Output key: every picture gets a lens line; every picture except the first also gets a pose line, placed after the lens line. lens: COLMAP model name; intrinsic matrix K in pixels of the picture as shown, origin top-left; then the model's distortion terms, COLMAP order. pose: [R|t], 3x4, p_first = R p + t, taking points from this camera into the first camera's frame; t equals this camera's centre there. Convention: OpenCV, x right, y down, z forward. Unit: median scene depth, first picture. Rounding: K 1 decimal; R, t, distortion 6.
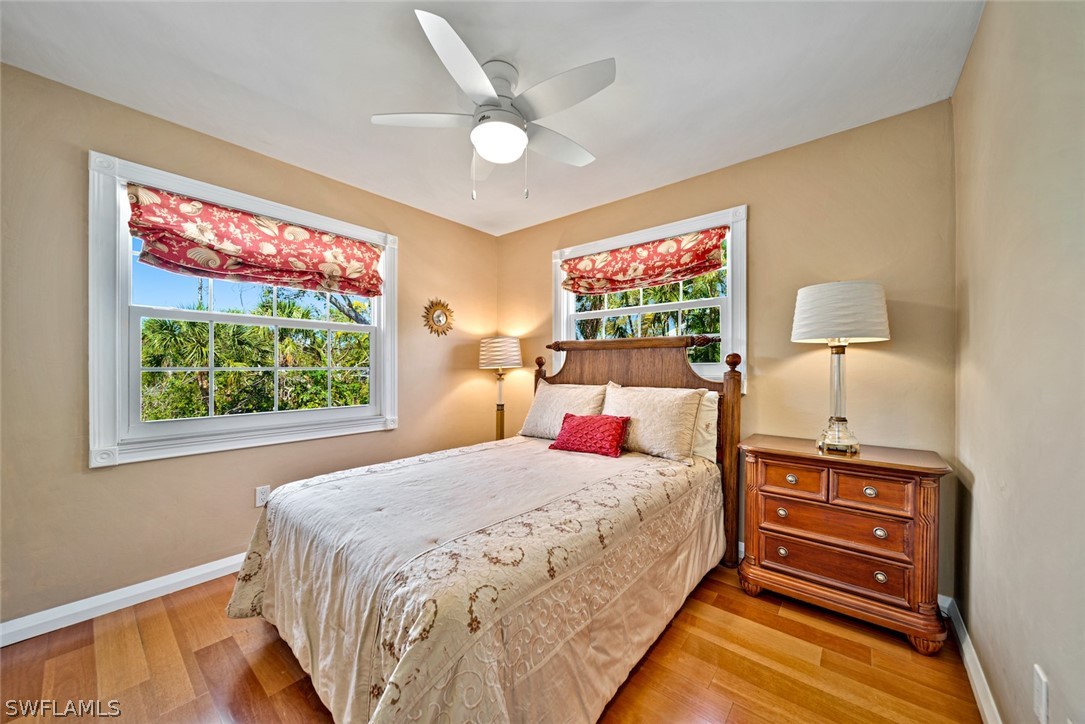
lens RADIAL K [[385.2, 0, 545.2], [0, 385.2, 371.6], [0, 0, 1]] dist [0.004312, -0.001725]
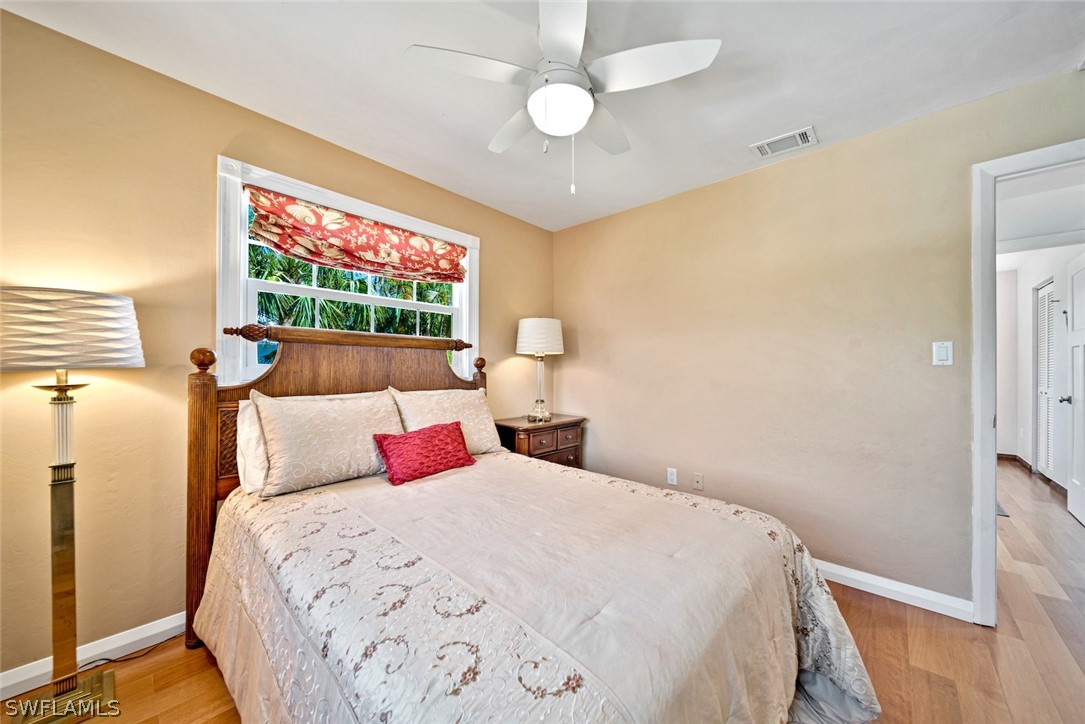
lens RADIAL K [[412.4, 0, 541.8], [0, 412.4, 365.0], [0, 0, 1]] dist [0.002508, 0.000157]
pose [[0.014699, 0.004081, 0.999884, -0.648513], [0.003344, 0.999986, -0.004131, -0.014394], [-0.999886, 0.003404, 0.014685, 0.630615]]
